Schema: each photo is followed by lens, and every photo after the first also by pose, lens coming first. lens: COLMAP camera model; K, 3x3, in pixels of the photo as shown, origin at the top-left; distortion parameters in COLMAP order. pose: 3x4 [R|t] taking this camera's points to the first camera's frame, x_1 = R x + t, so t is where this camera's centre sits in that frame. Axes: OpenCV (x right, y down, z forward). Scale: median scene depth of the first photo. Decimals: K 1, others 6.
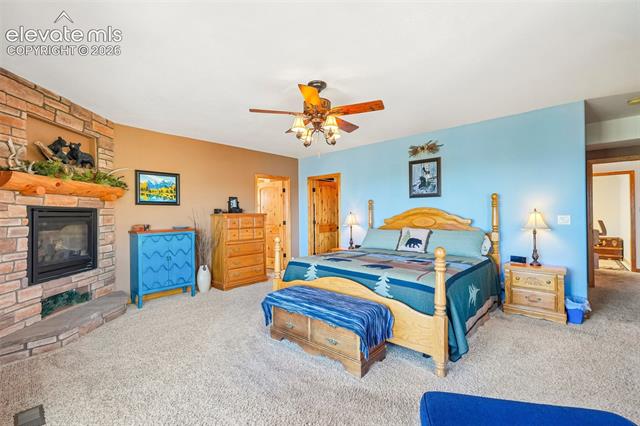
lens RADIAL K [[278.6, 0, 321.2], [0, 278.6, 213.9], [0, 0, 1]] dist [-0.000754, -0.000029]
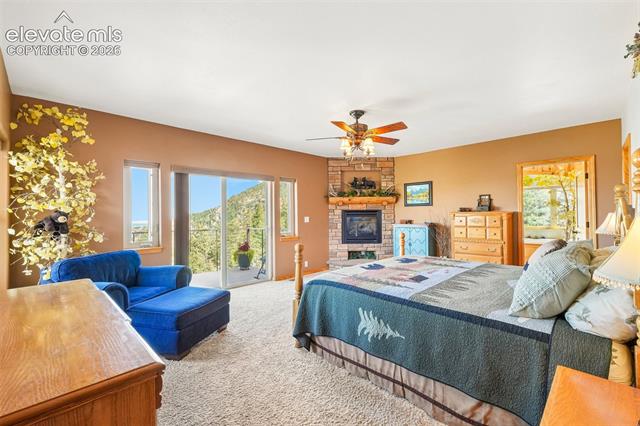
lens RADIAL K [[278.6, 0, 321.2], [0, 278.6, 212.4], [0, 0, 1]] dist [-0.000754, -0.000029]
pose [[-0.058168, -0.000511, -0.998307, 0.988110], [0.011957, 0.999928, -0.001209, -0.005484], [0.998235, -0.012007, -0.058158, 0.706390]]
